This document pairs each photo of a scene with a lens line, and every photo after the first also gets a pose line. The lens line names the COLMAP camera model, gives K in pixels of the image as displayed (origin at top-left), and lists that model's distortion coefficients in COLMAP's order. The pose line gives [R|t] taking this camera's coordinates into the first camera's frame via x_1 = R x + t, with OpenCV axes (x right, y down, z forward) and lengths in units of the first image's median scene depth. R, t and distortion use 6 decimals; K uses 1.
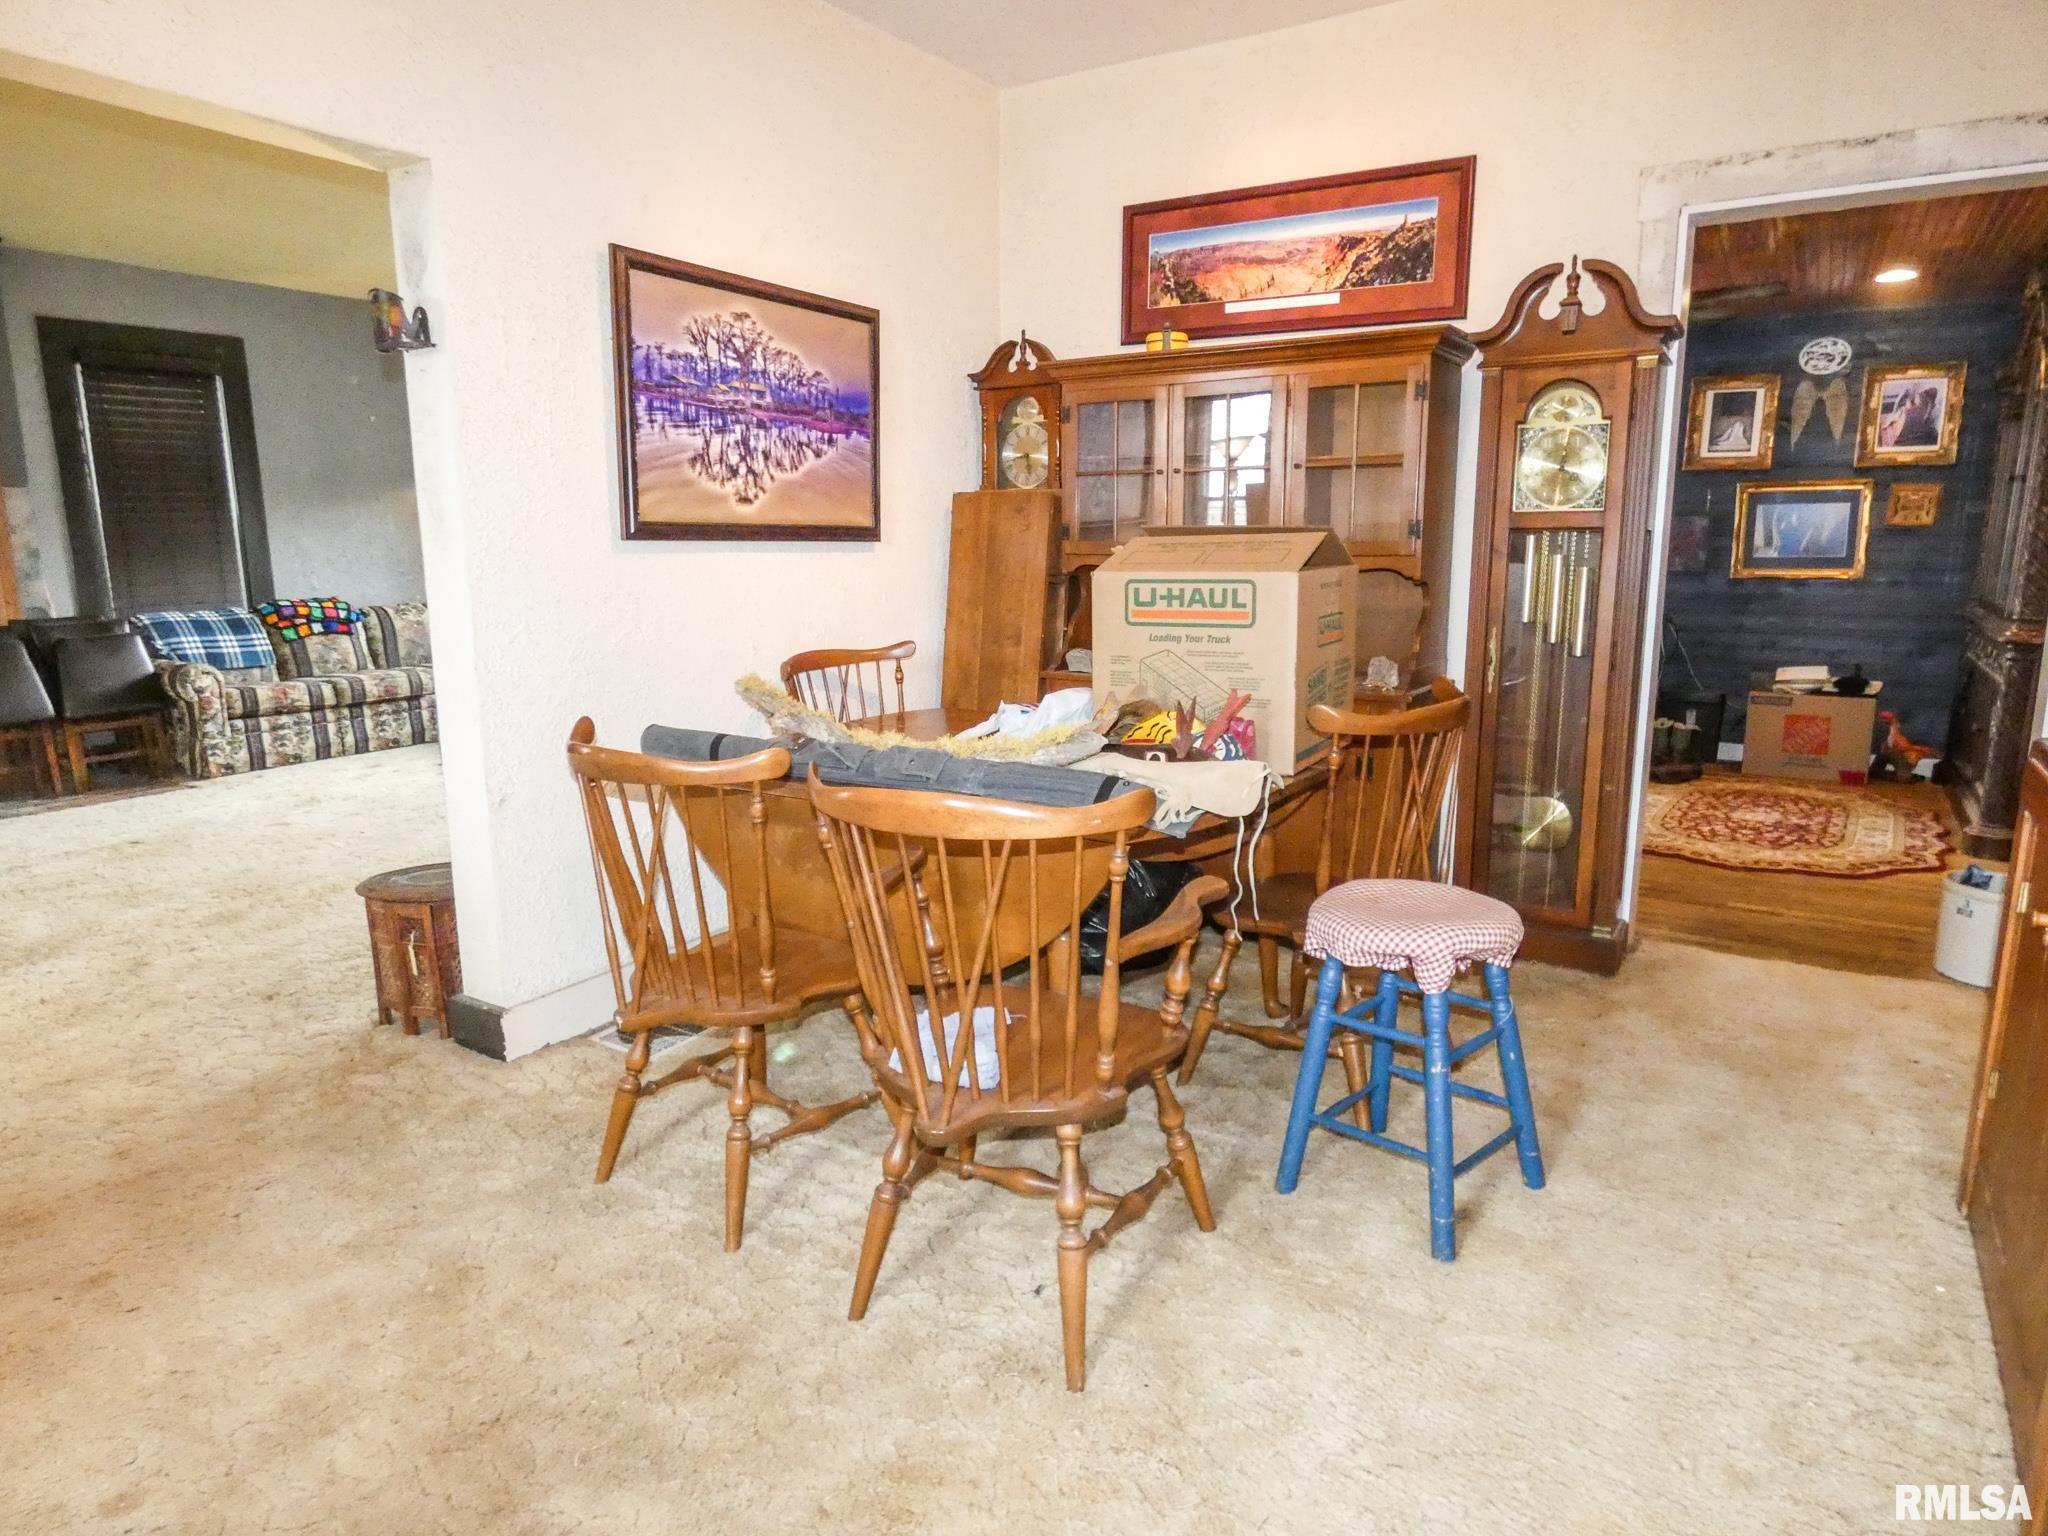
lens RADIAL K [[1235.3, 0, 1032.0], [0, 1235.3, 765.7], [0, 0, 1]] dist [0.004155, -0.002888]
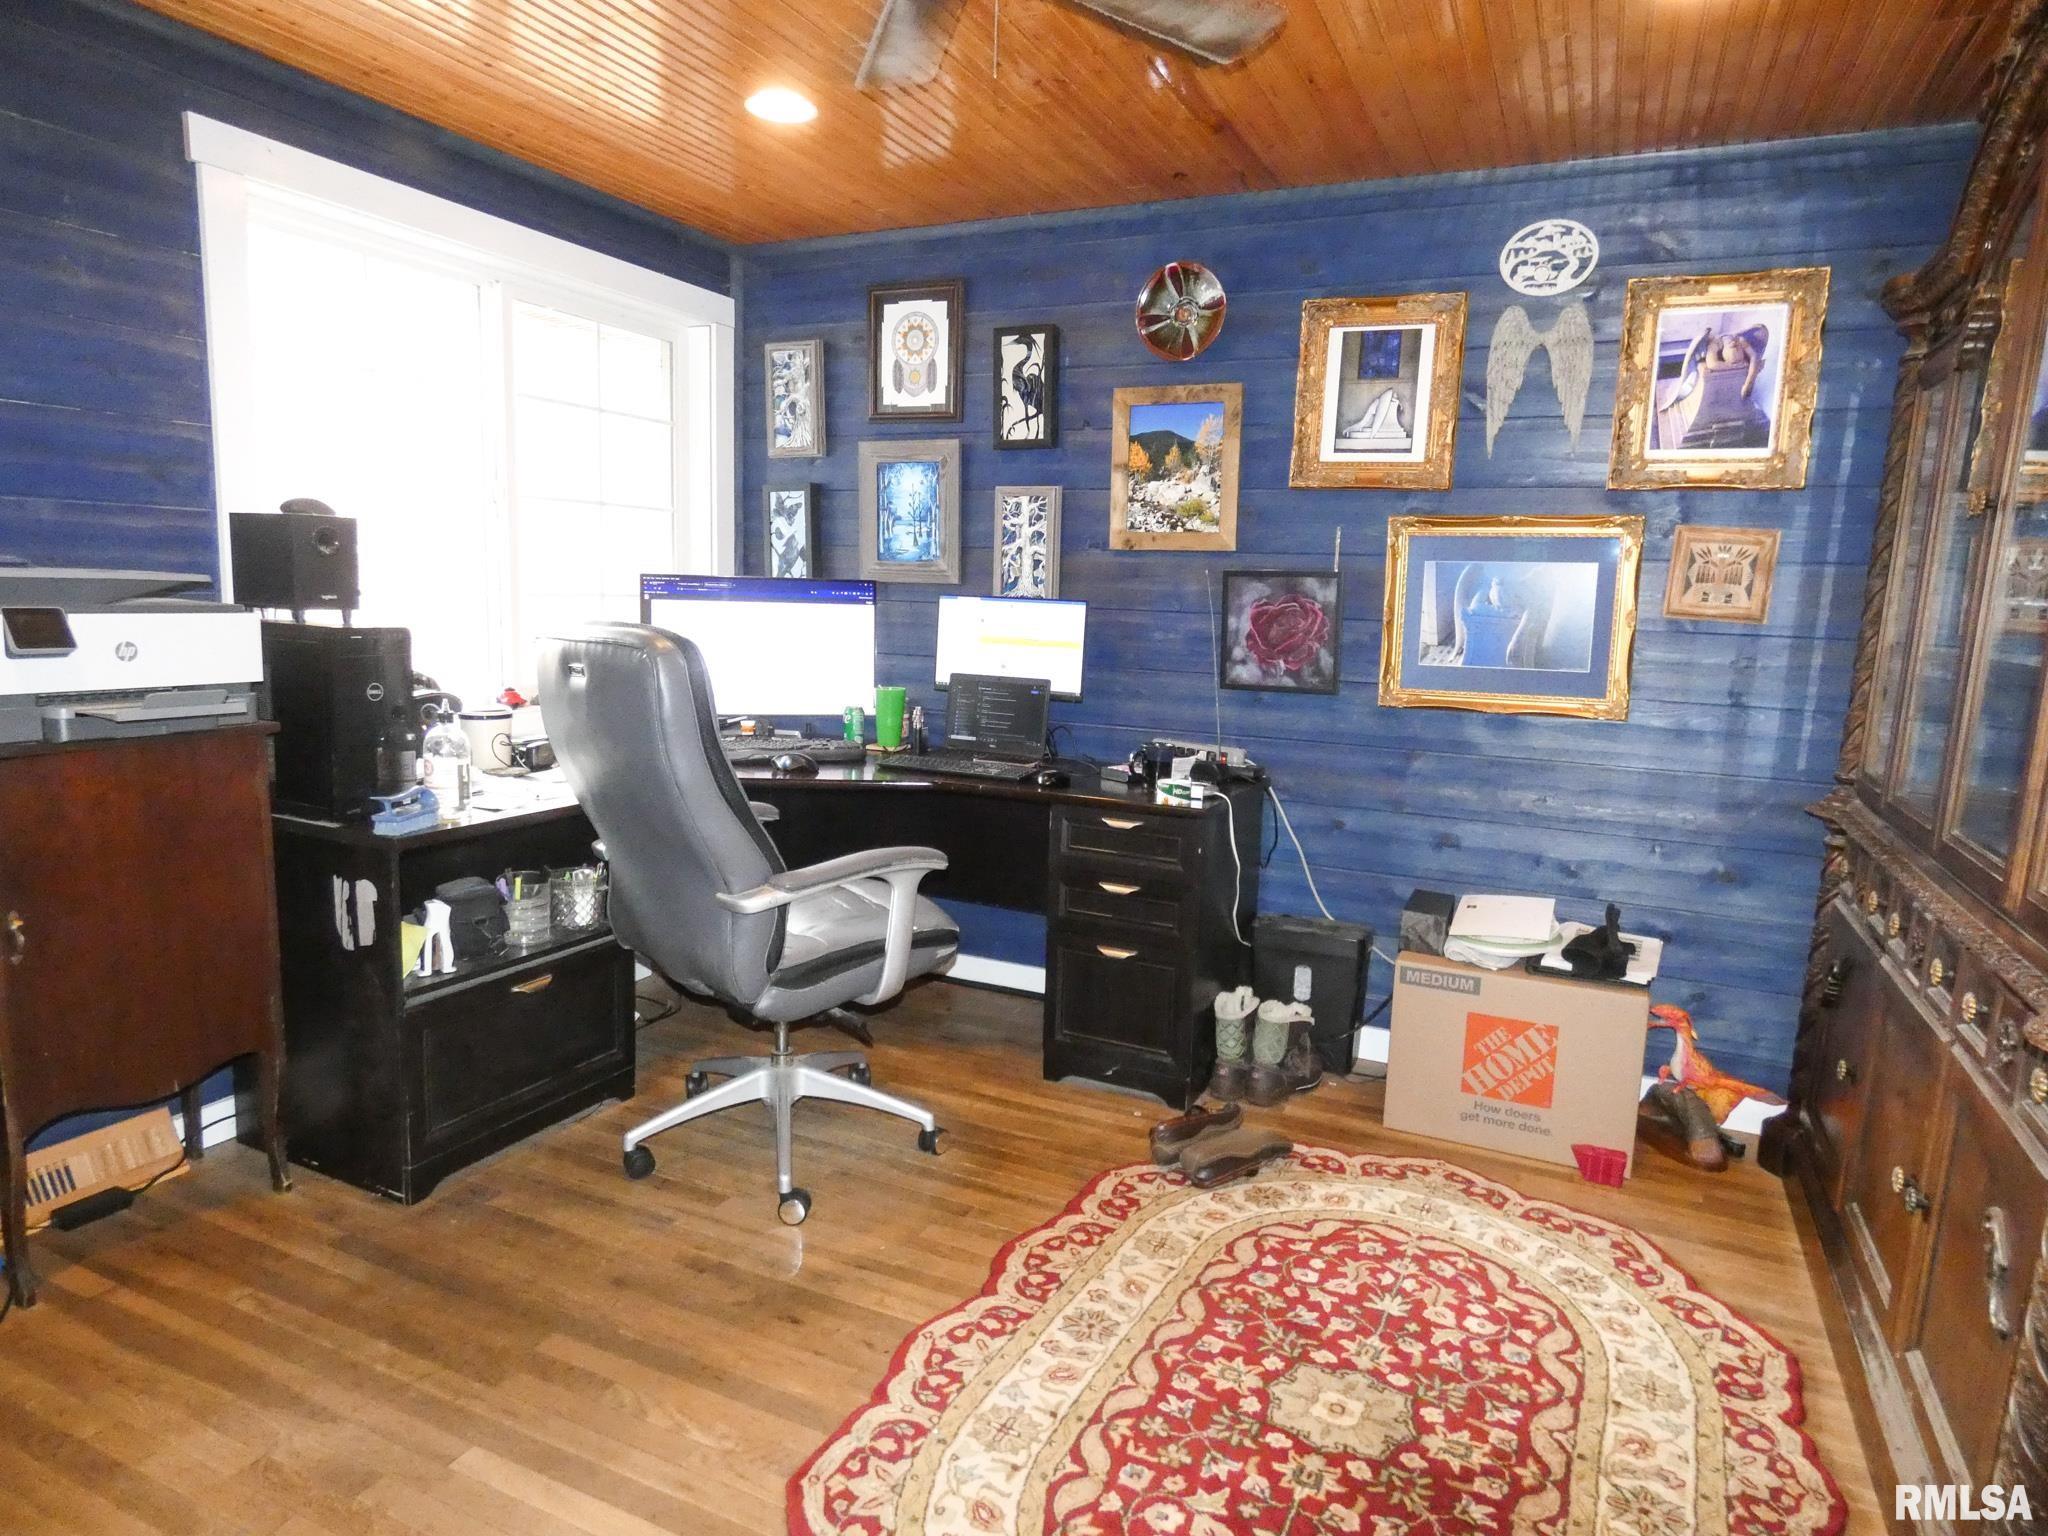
lens RADIAL K [[1235.3, 0, 1017.1], [0, 1235.3, 765.7], [0, 0, 1]] dist [0.004155, -0.002888]
pose [[0.990864, 0.027150, 0.132106, 0.378778], [-0.021242, 0.998719, -0.045928, -0.107831], [-0.133184, 0.042703, 0.990171, 0.560823]]
